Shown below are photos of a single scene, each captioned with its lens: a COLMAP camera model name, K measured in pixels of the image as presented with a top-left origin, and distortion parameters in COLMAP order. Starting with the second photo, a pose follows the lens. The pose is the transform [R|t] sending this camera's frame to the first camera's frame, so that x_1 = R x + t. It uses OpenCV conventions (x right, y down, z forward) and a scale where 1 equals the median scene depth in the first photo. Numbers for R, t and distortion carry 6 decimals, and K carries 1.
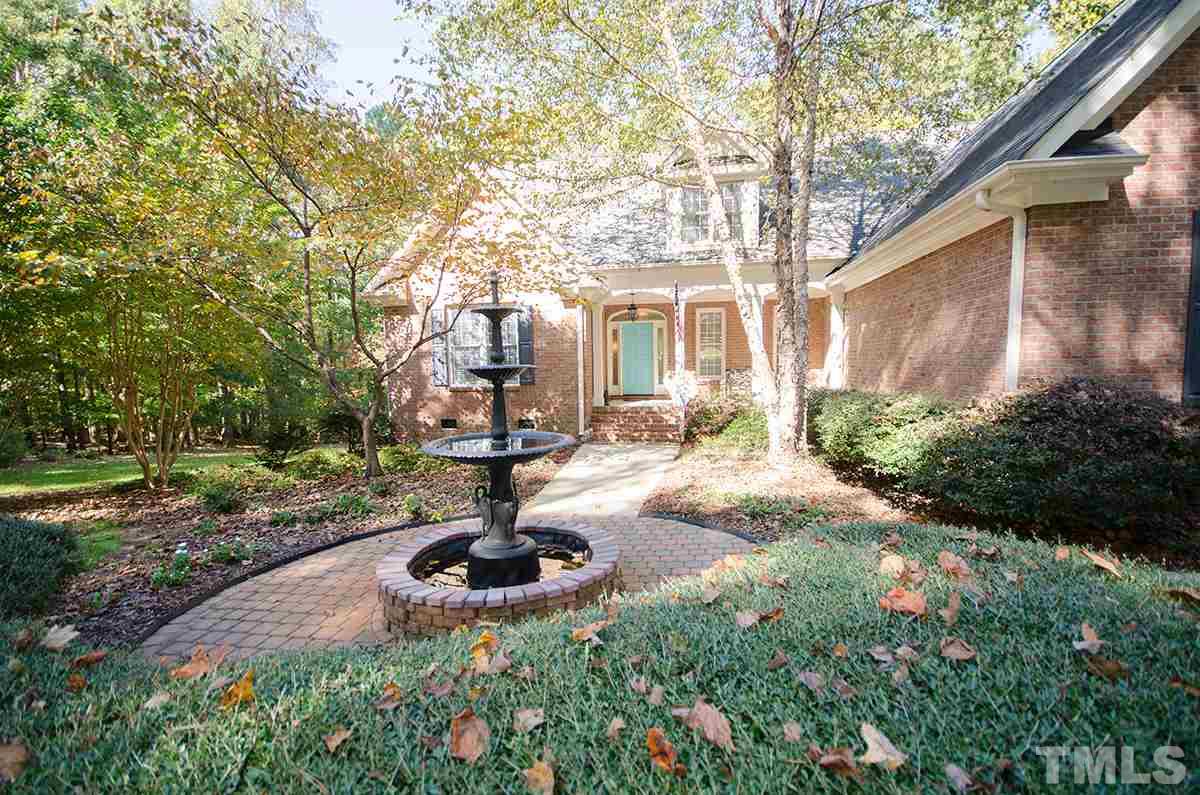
lens RADIAL K [[521.8, 0, 601.9], [0, 521.8, 410.6], [0, 0, 1]] dist [0.000437, -0.000164]
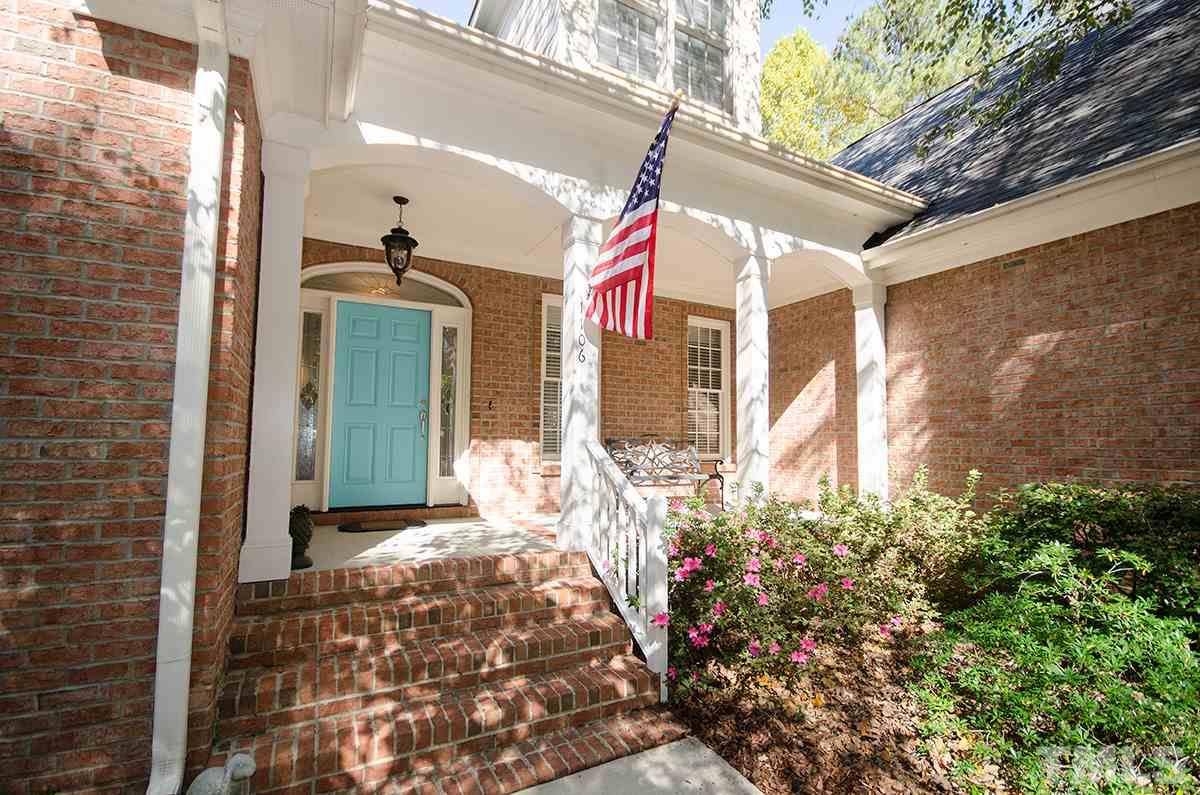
lens RADIAL K [[551.6, 0, 629.0], [0, 551.6, 401.7], [0, 0, 1]] dist [-0.000345, -0.000249]
pose [[0.782128, 0.066447, 0.619565, -0.040409], [0.039789, 0.986943, -0.156076, -0.045086], [-0.621847, 0.146723, 0.769272, 0.758400]]
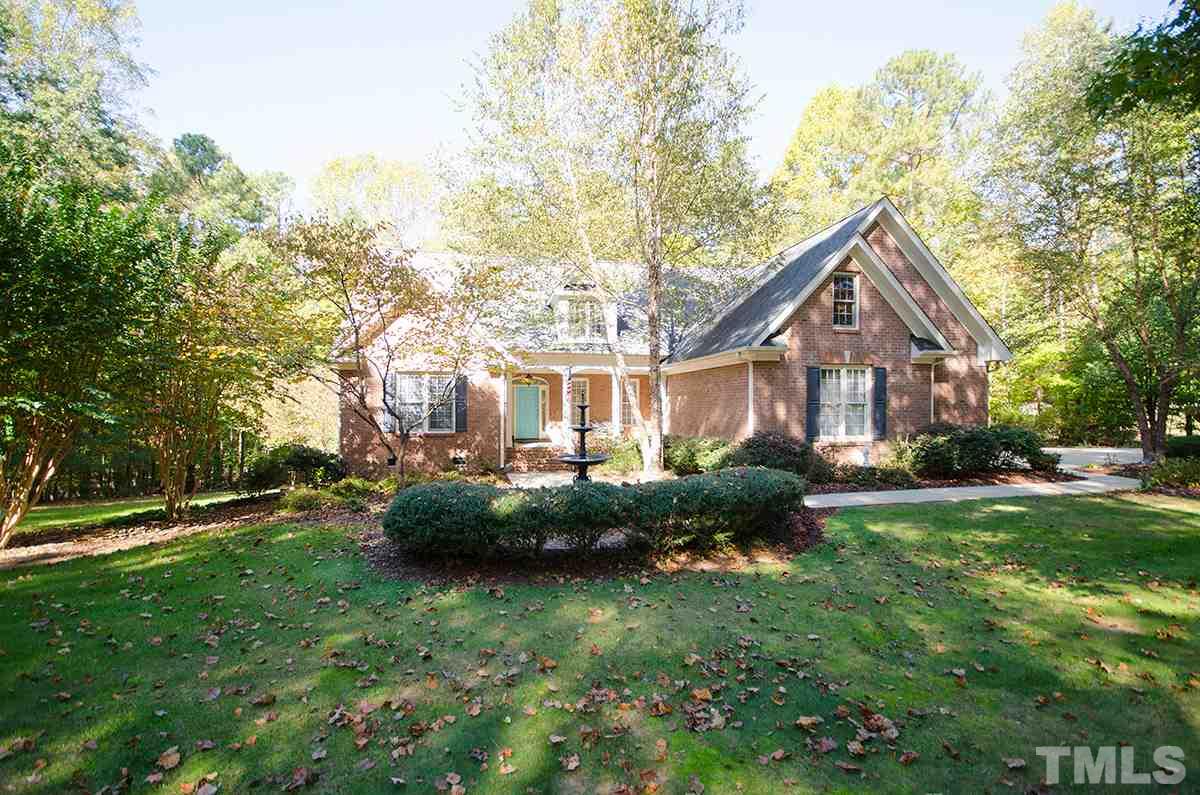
lens RADIAL K [[521.8, 0, 601.9], [0, 521.8, 410.6], [0, 0, 1]] dist [0.000437, -0.000164]
pose [[0.929172, 0.013711, 0.369393, -0.316560], [0.017915, 0.996467, -0.082049, 0.014116], [-0.369213, 0.082855, 0.925644, -0.417755]]
